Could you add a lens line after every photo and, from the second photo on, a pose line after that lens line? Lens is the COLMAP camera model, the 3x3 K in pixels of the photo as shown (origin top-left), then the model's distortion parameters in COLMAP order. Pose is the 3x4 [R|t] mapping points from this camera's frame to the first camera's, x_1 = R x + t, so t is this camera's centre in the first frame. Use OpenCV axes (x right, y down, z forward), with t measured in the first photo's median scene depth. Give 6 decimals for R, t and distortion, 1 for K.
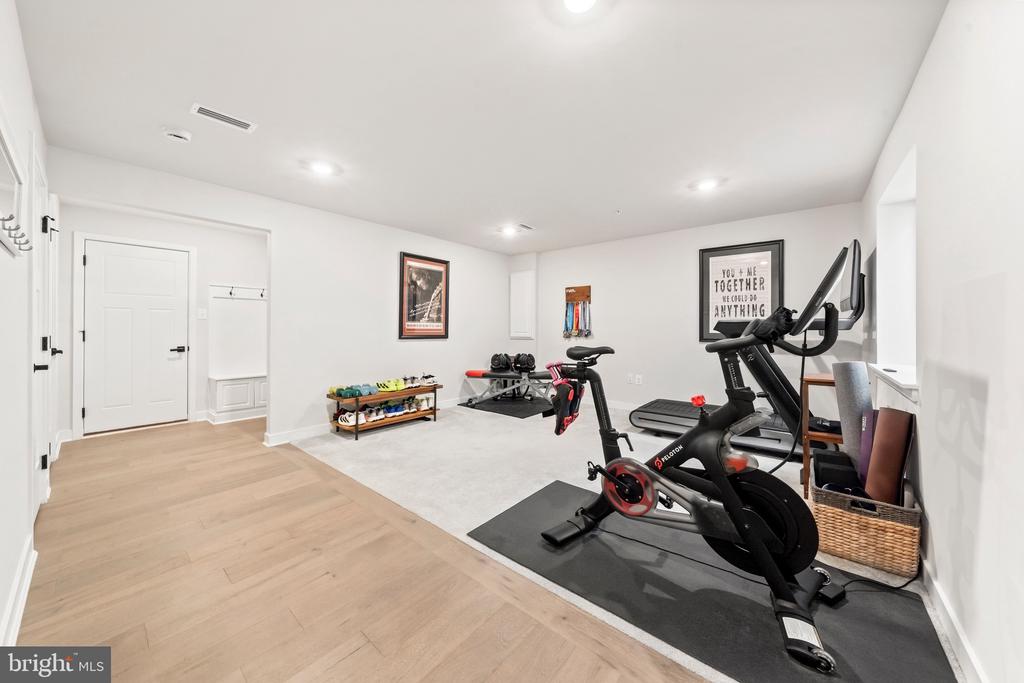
lens RADIAL K [[359.3, 0, 514.5], [0, 359.3, 326.4], [0, 0, 1]] dist [-0.000265, -0.000060]
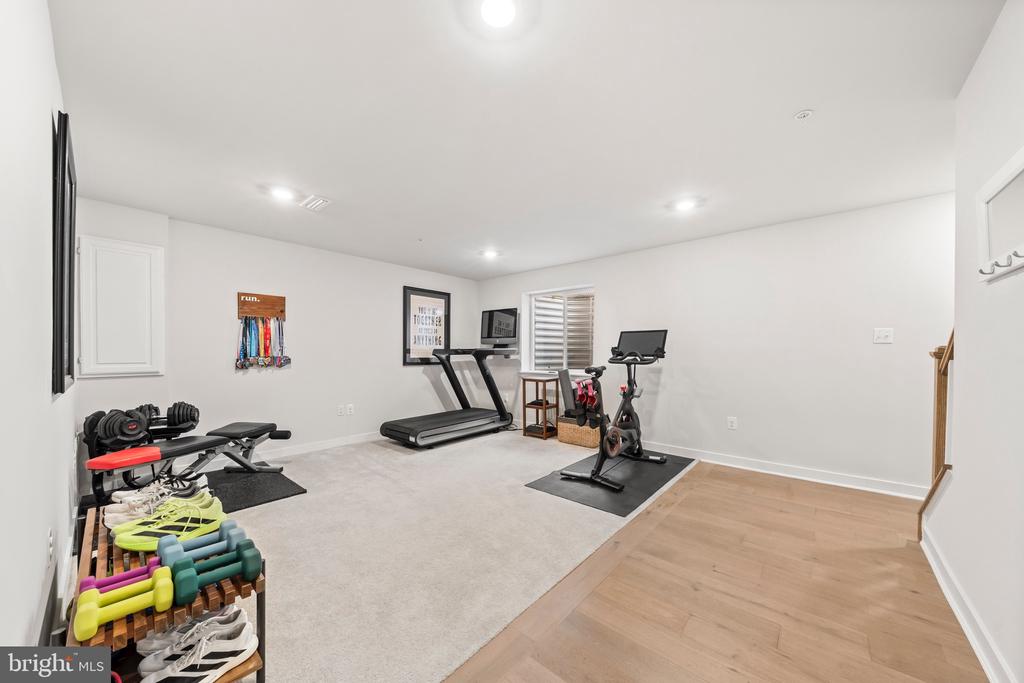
lens RADIAL K [[356.5, 0, 518.9], [0, 356.5, 359.8], [0, 0, 1]] dist [0.000015, -0.000046]
pose [[0.020640, -0.019995, 0.999587, -0.656102], [-0.003993, 0.999790, 0.020082, -0.000770], [-0.999779, -0.004406, 0.020556, 0.636670]]
